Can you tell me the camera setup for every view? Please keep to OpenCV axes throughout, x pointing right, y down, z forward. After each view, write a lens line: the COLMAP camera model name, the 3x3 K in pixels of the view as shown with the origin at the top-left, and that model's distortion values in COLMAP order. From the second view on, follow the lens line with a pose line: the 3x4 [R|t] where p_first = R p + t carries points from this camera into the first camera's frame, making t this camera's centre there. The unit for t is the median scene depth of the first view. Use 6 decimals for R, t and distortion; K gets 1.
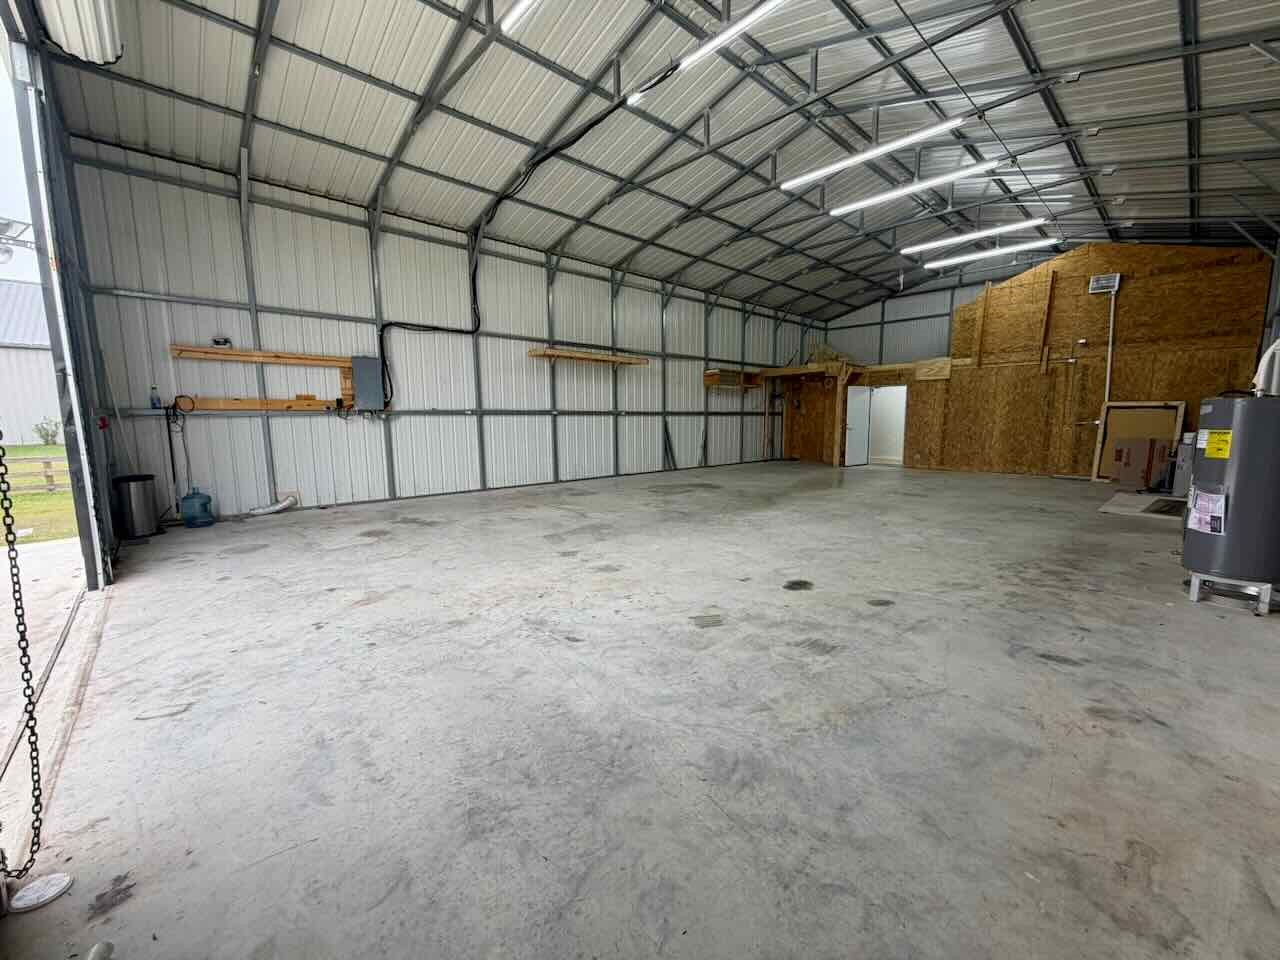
lens RADIAL K [[511.8, 0, 639.0], [0, 511.8, 483.3], [0, 0, 1]] dist [0.000103, -0.000371]
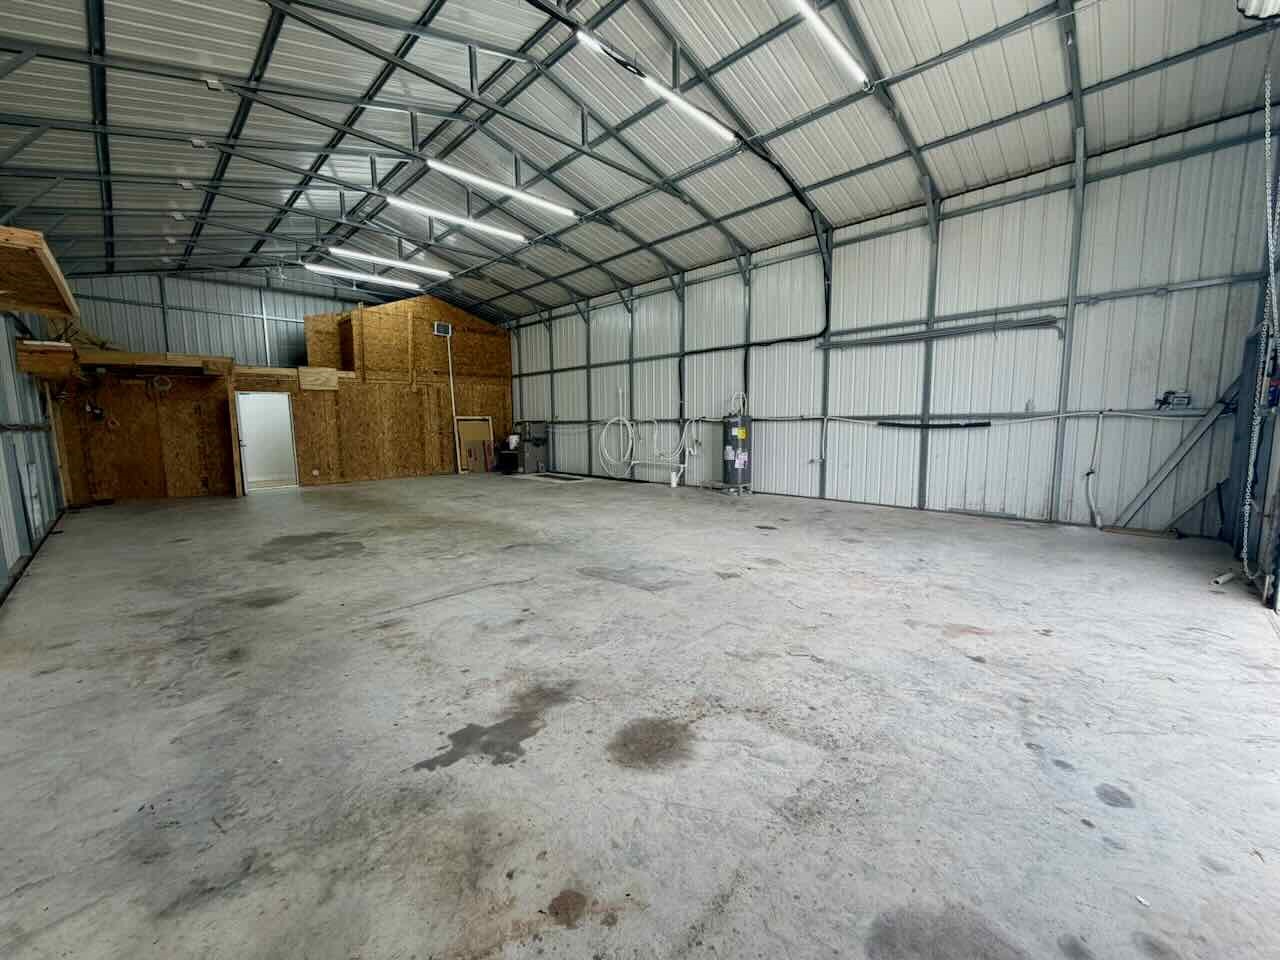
lens RADIAL K [[502.7, 0, 640.0], [0, 502.7, 480.0], [0, 0, 1]] dist [-0.000838, -0.000244]
pose [[-0.051730, -0.112613, 0.992291, -0.434103], [0.143254, 0.982509, 0.118971, -0.071265], [-0.988333, 0.148304, -0.034693, 0.520488]]
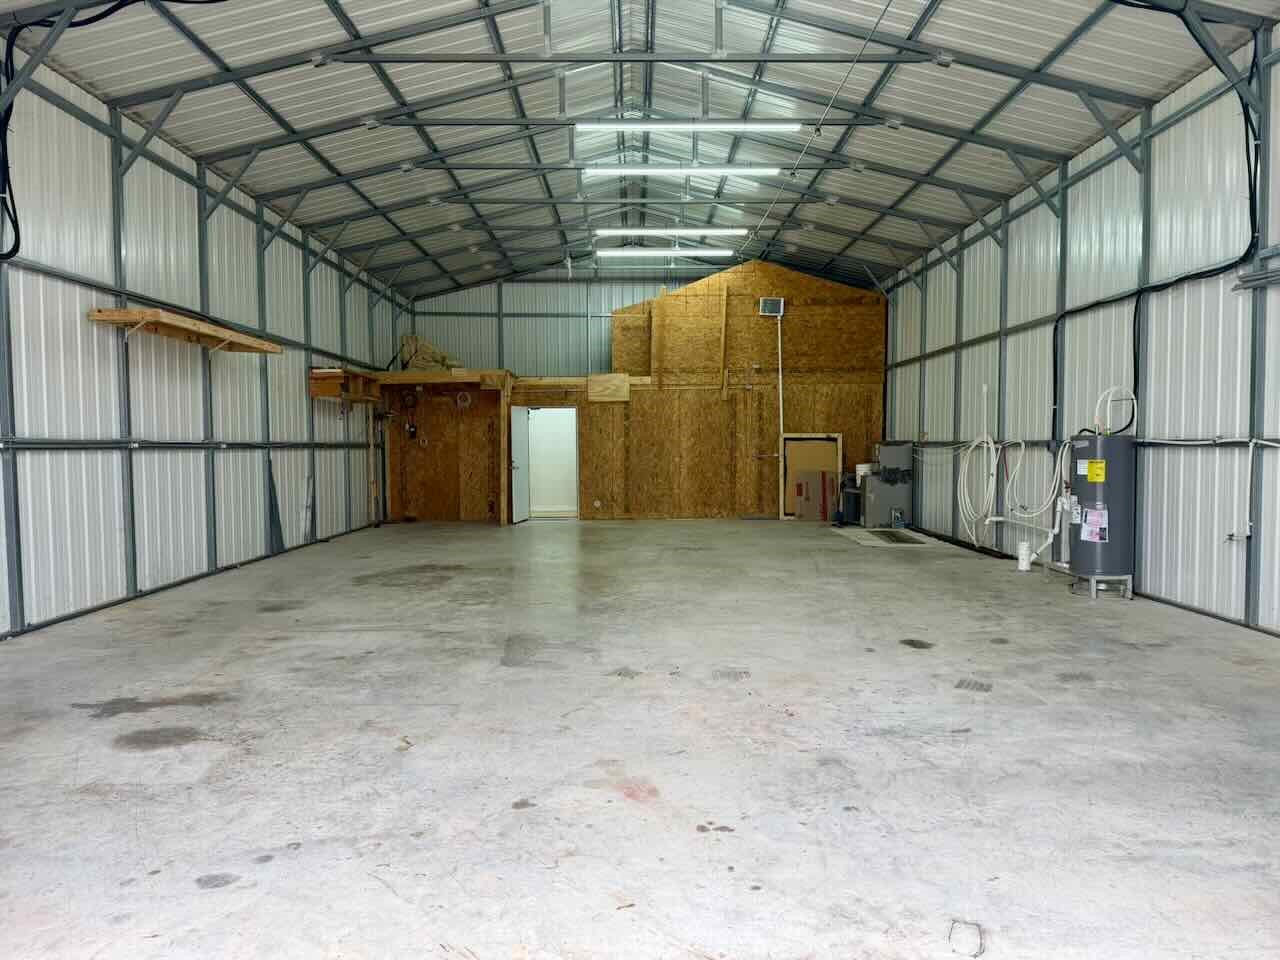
lens RADIAL K [[902.5, 0, 641.3], [0, 902.5, 485.0], [0, 0, 1]] dist [0.113920, -0.003395]
pose [[0.668696, -0.034374, 0.742741, -0.430020], [0.099985, 0.994015, -0.044014, -0.017229], [-0.736783, 0.103695, 0.668131, 0.092556]]
